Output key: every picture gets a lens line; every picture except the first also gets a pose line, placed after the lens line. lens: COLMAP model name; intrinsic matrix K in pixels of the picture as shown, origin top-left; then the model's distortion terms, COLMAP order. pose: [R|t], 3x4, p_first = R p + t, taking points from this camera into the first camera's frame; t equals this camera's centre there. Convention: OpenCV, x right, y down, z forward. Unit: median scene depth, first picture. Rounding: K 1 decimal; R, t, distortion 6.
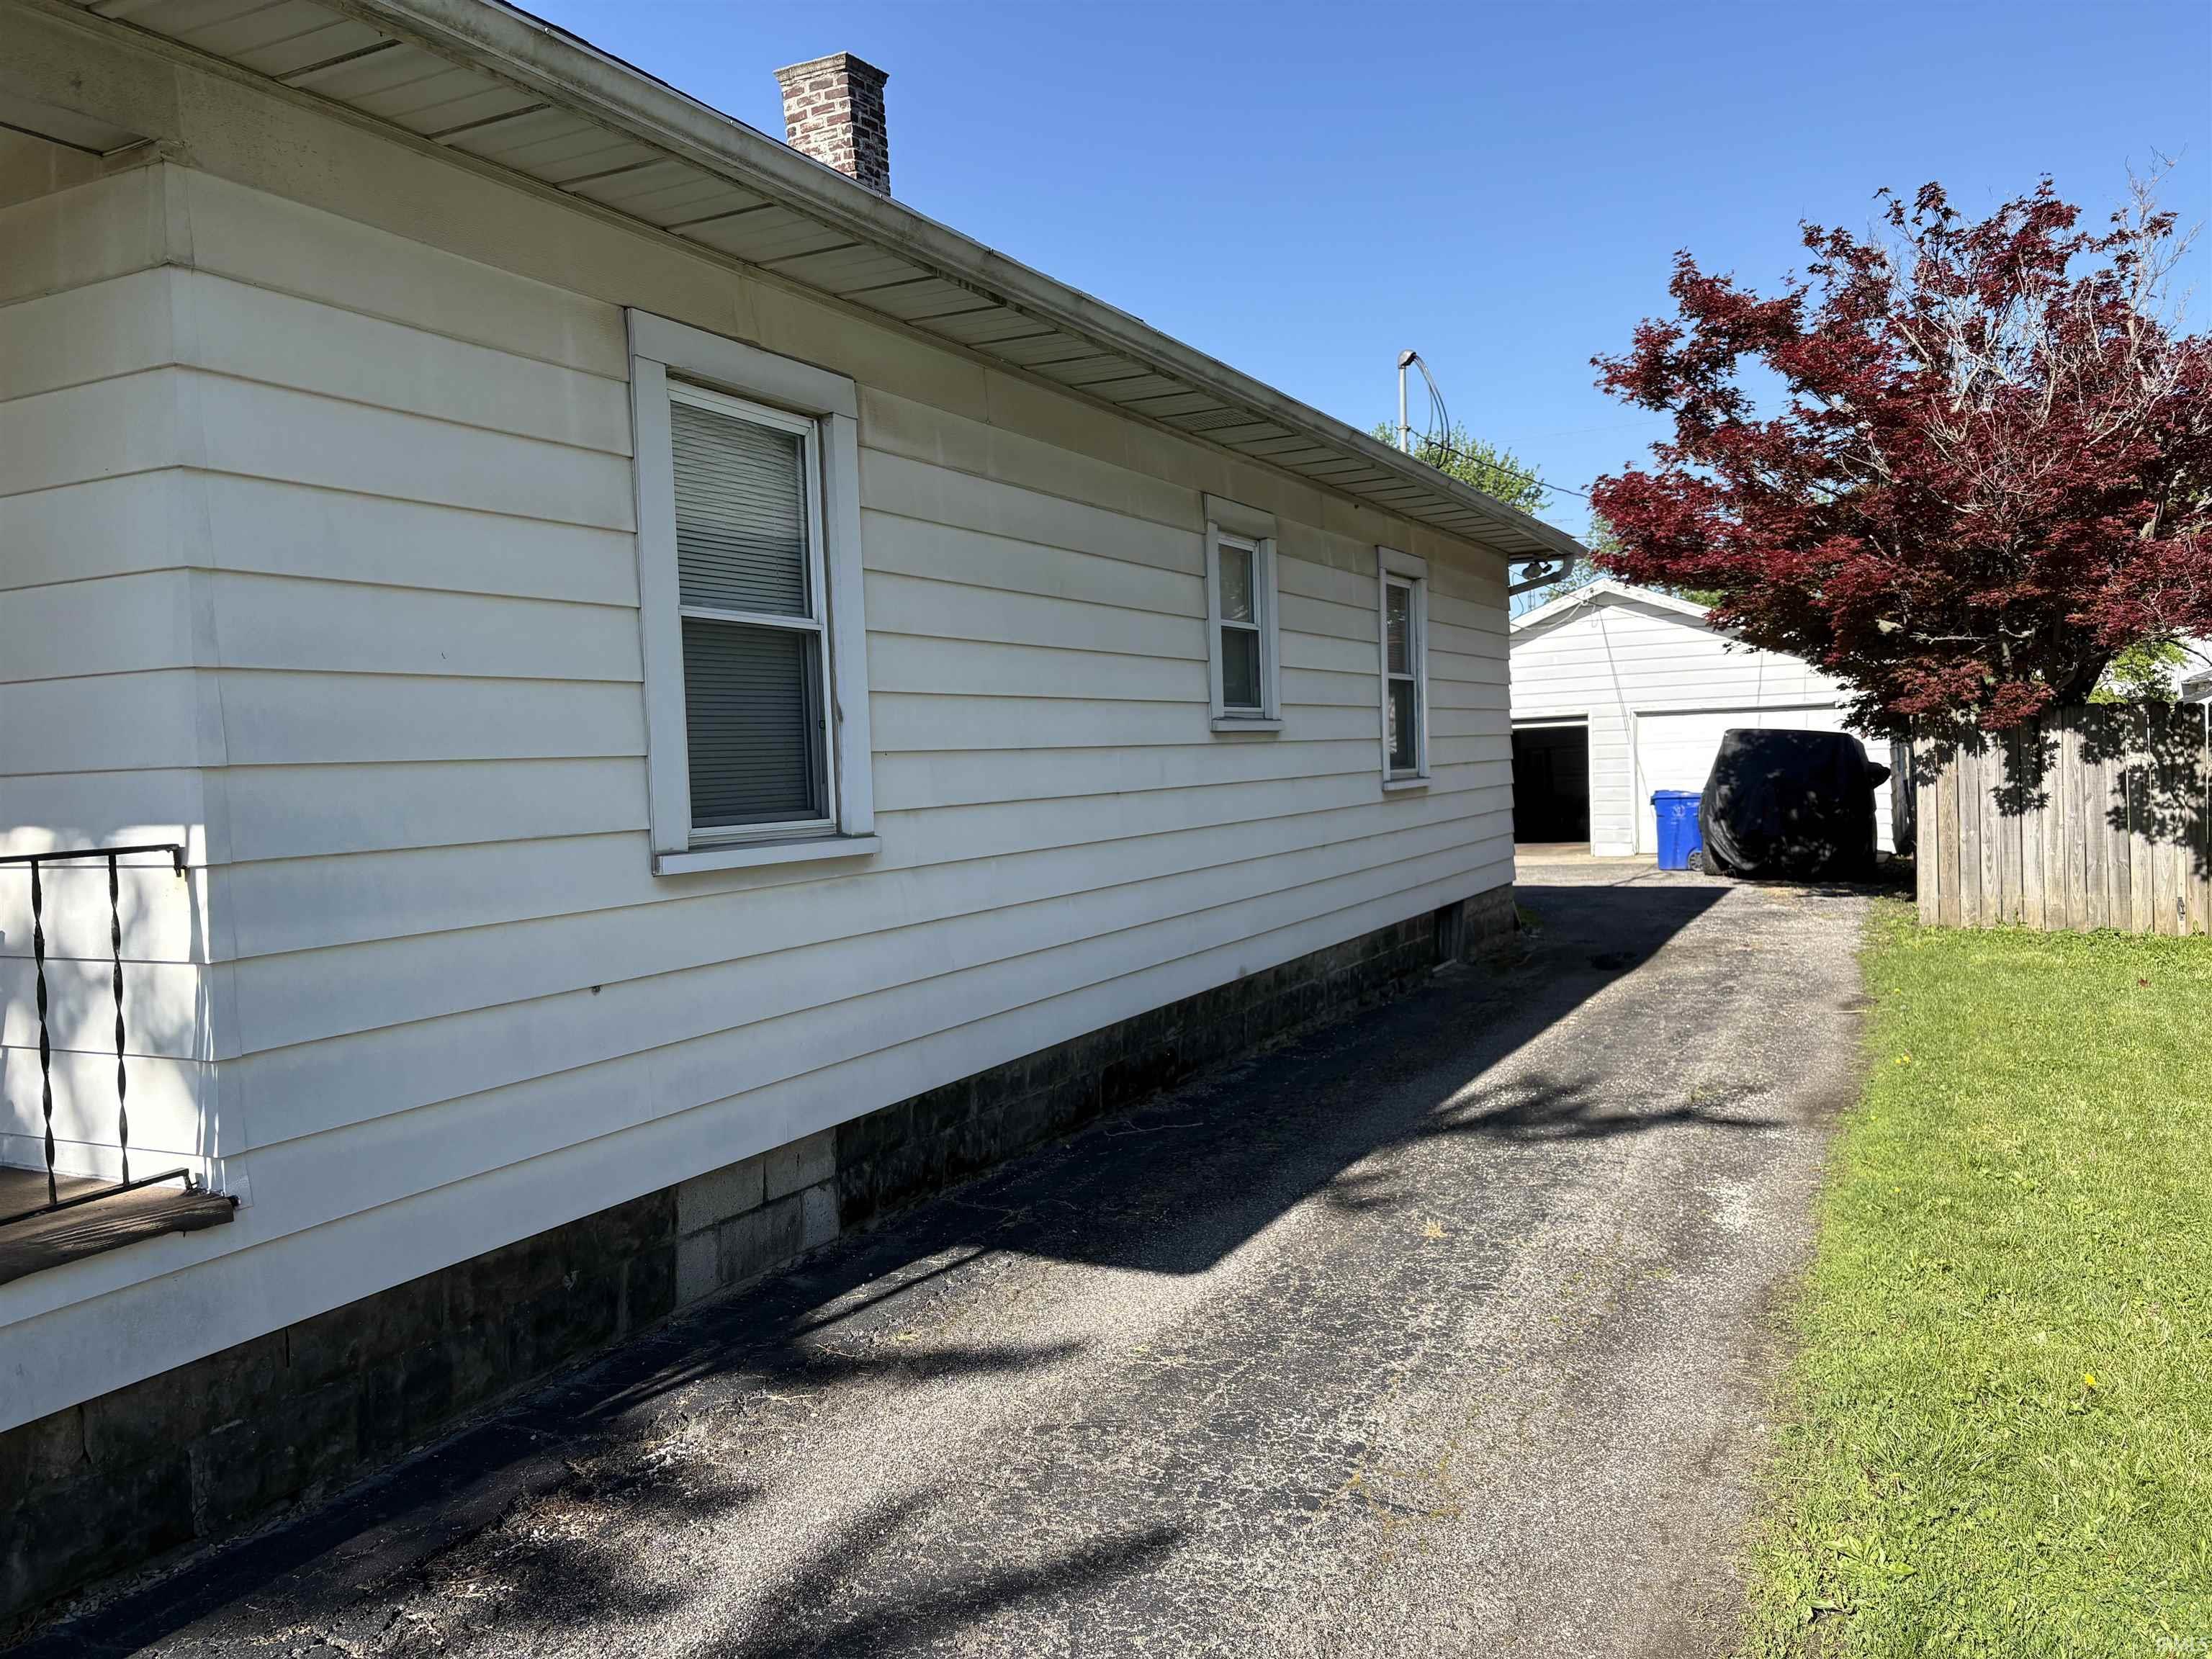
lens RADIAL K [[1672.1, 0, 1087.1], [0, 1672.1, 828.8], [0, 0, 1]] dist [0.048316, -0.048290]
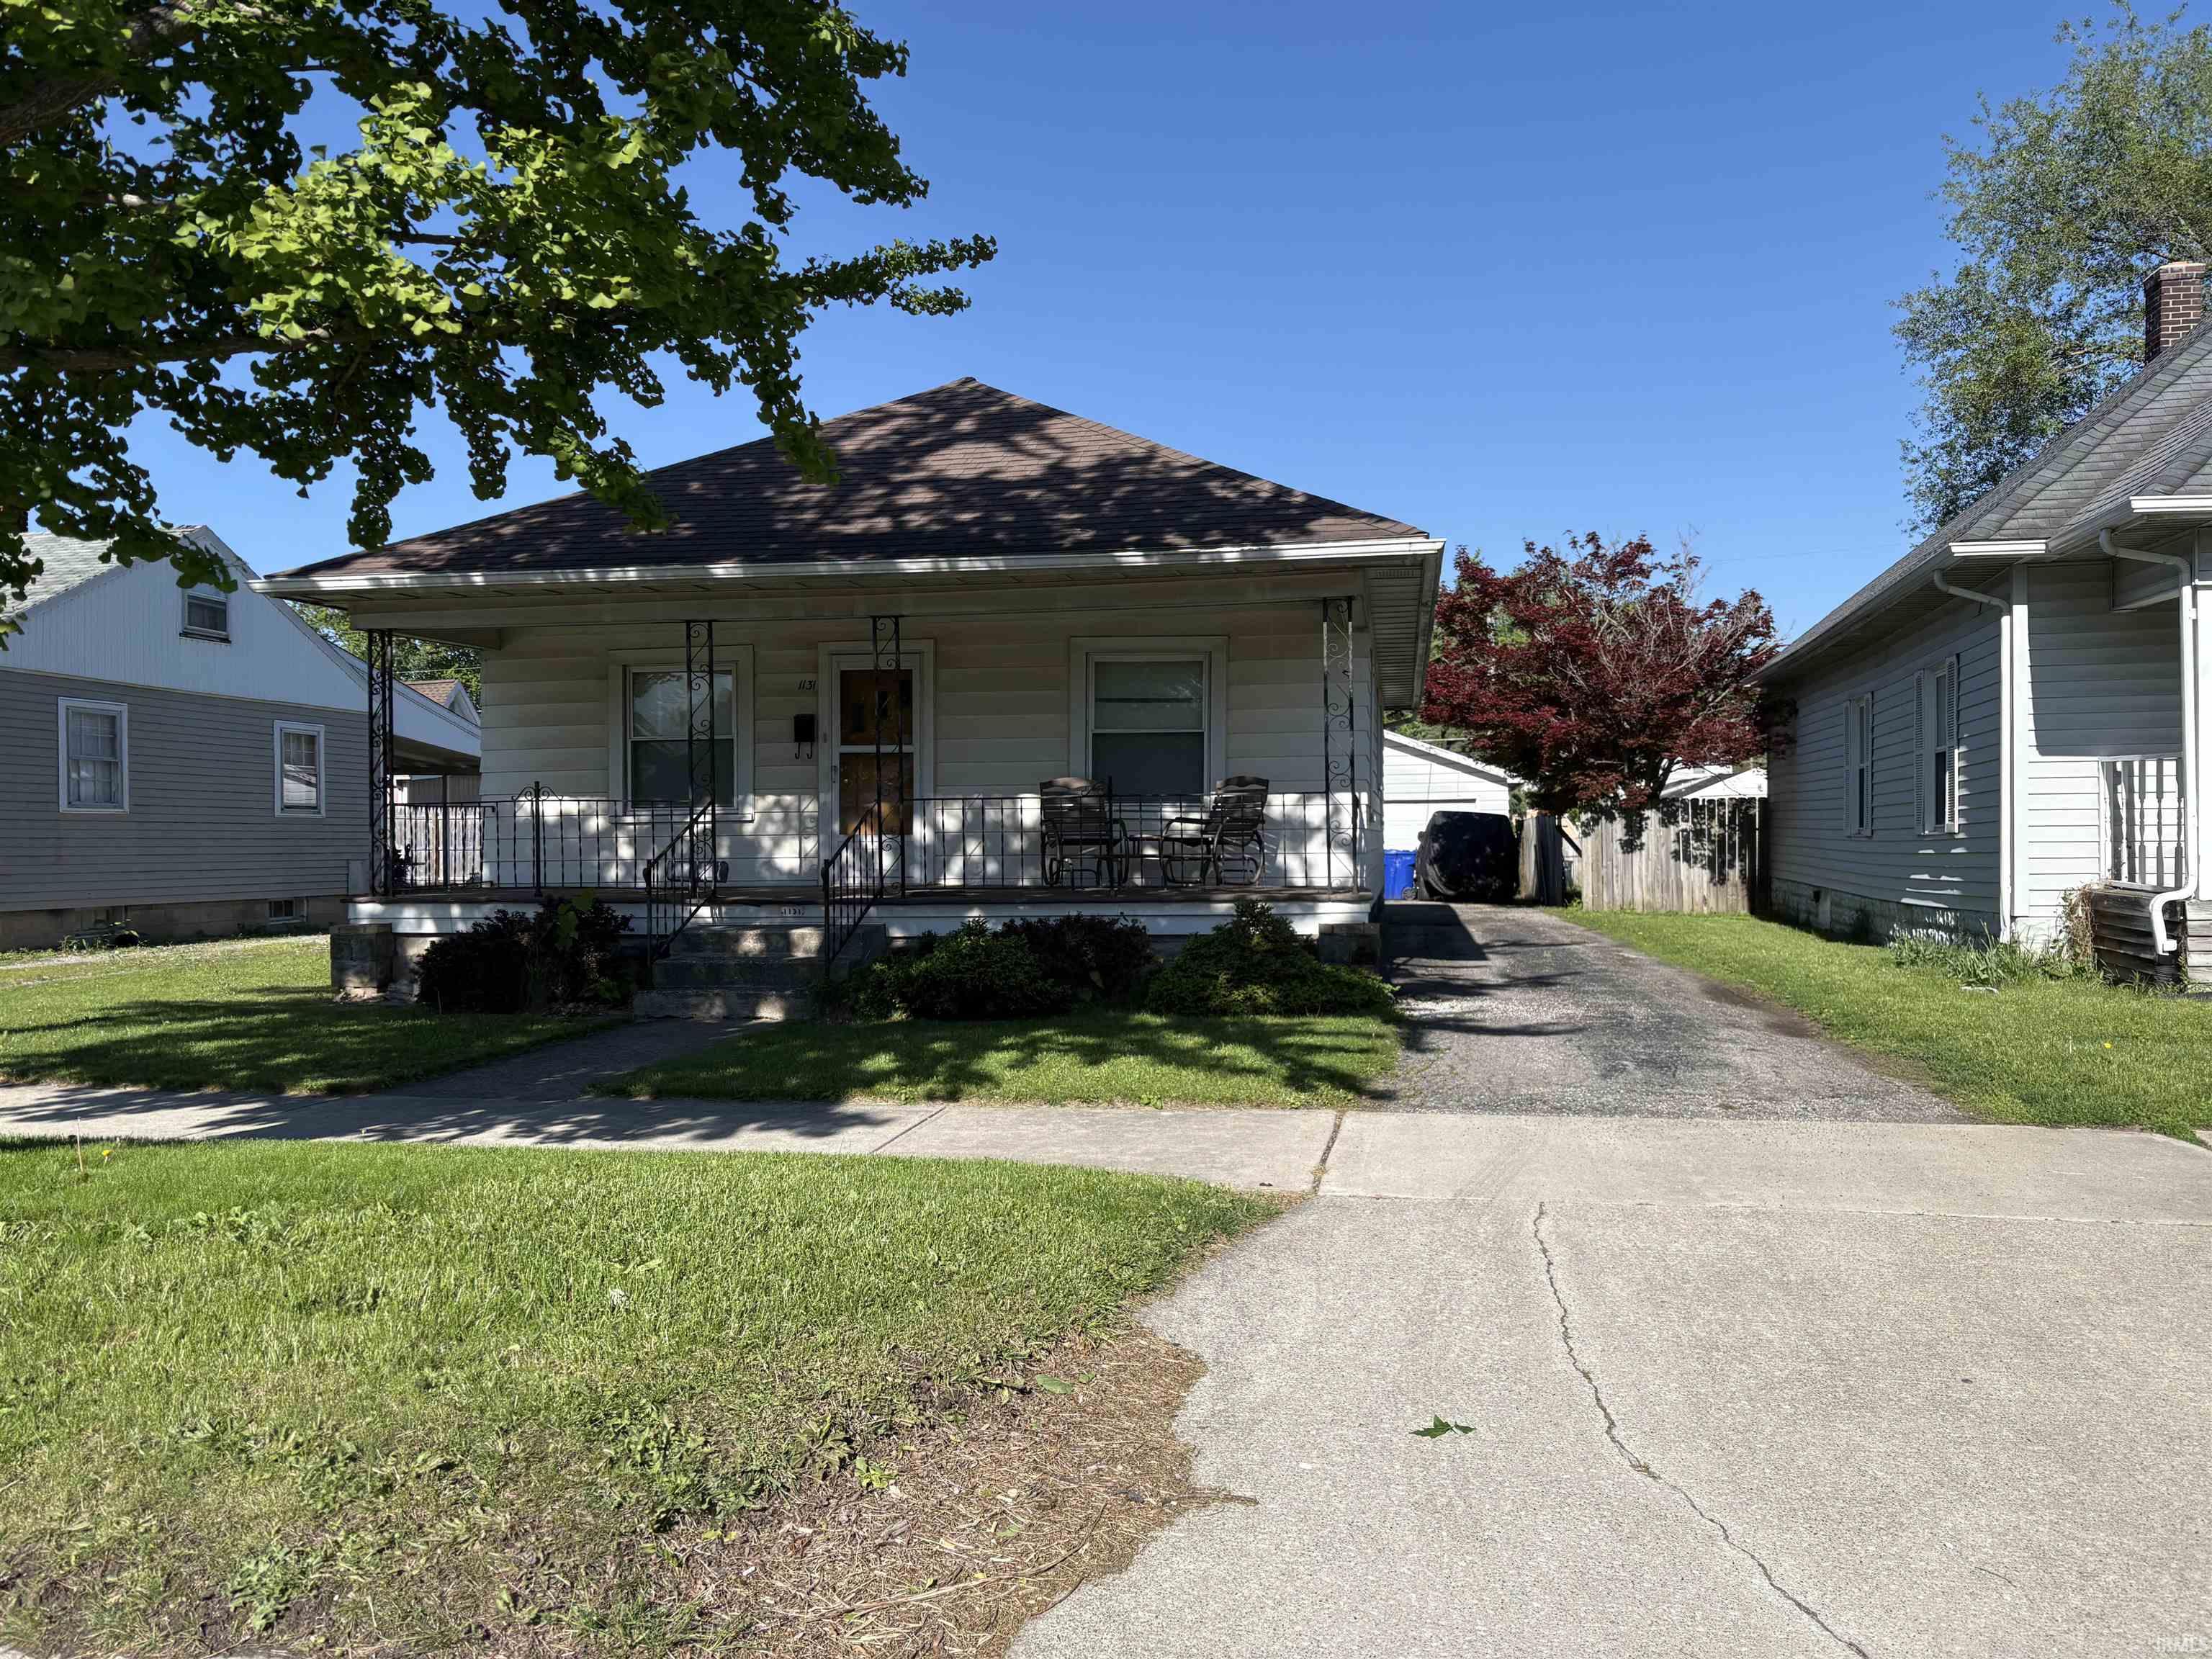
lens RADIAL K [[1672.1, 0, 1105.9], [0, 1672.1, 839.4], [0, 0, 1]] dist [0.048316, -0.048290]
pose [[0.958435, 0.027821, 0.283950, -0.585837], [-0.012837, 0.998432, -0.054495, 0.090093], [-0.285021, 0.048585, 0.957289, -0.690704]]
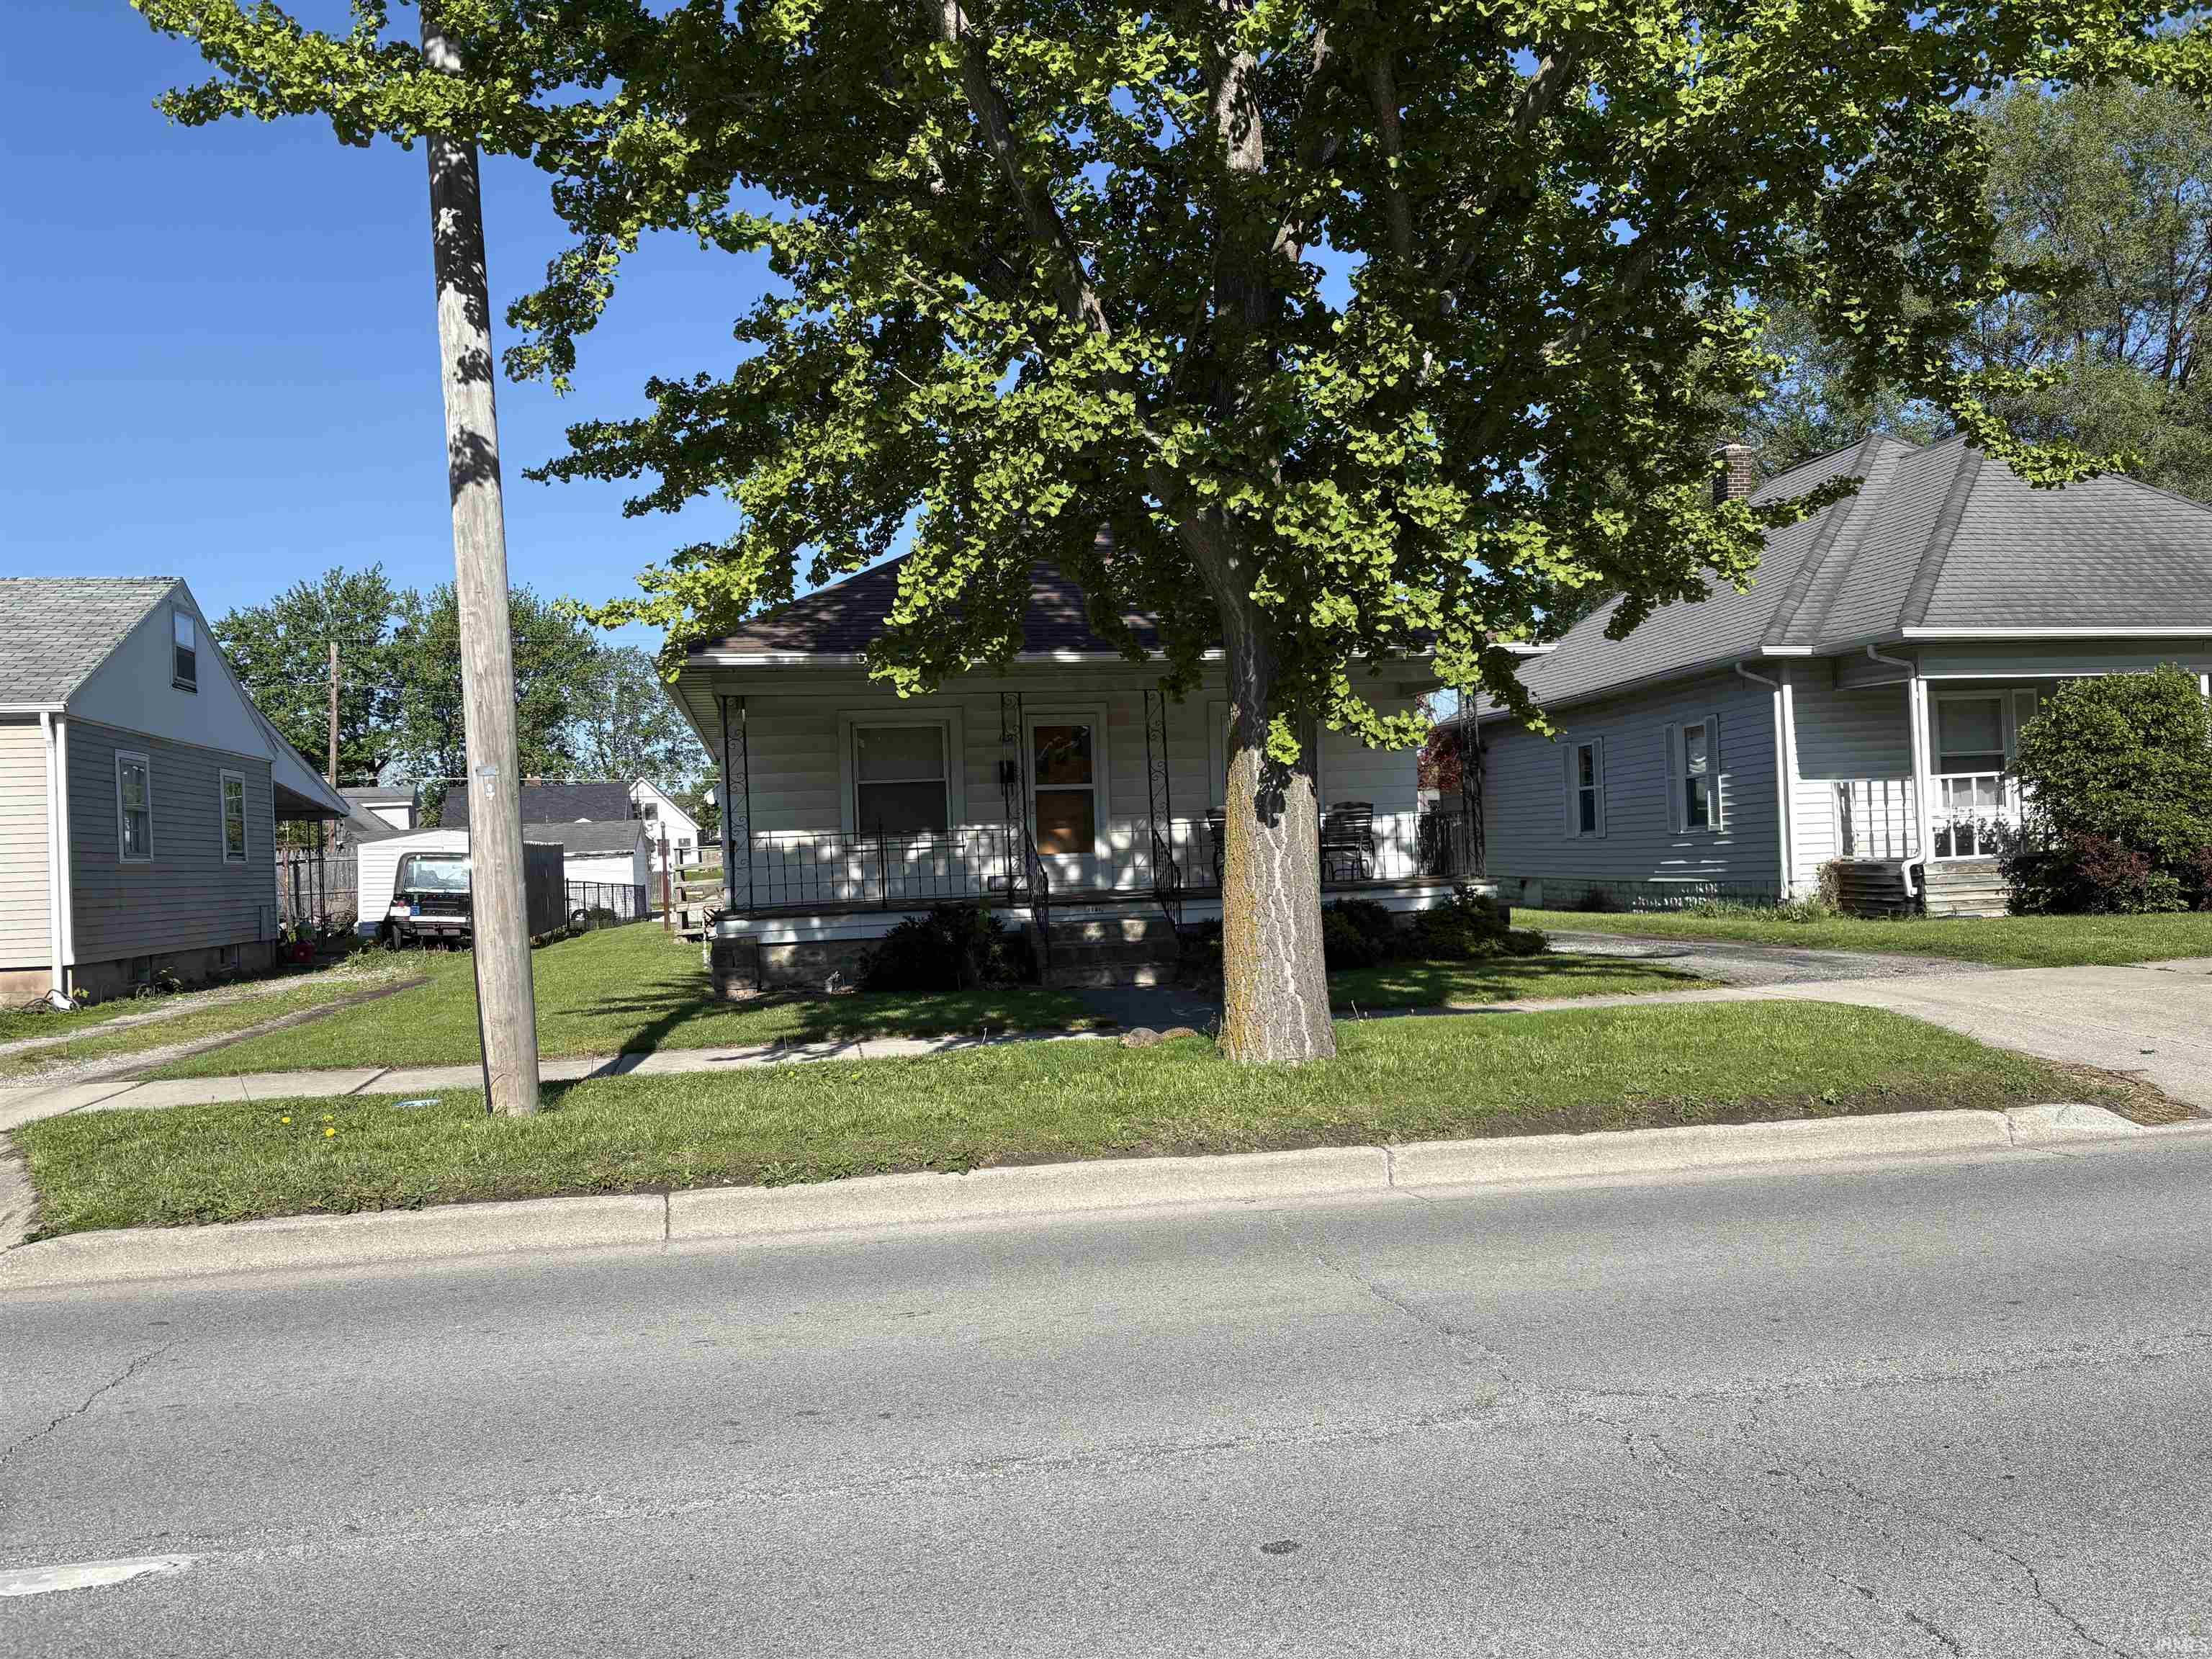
lens RADIAL K [[1672.1, 0, 1119.2], [0, 1672.1, 826.2], [0, 0, 1]] dist [0.048316, -0.048290]
pose [[0.785873, 0.013249, 0.618245, -1.259449], [0.042225, 0.996287, -0.075024, 0.114683], [-0.616944, 0.085065, 0.782396, -0.733887]]
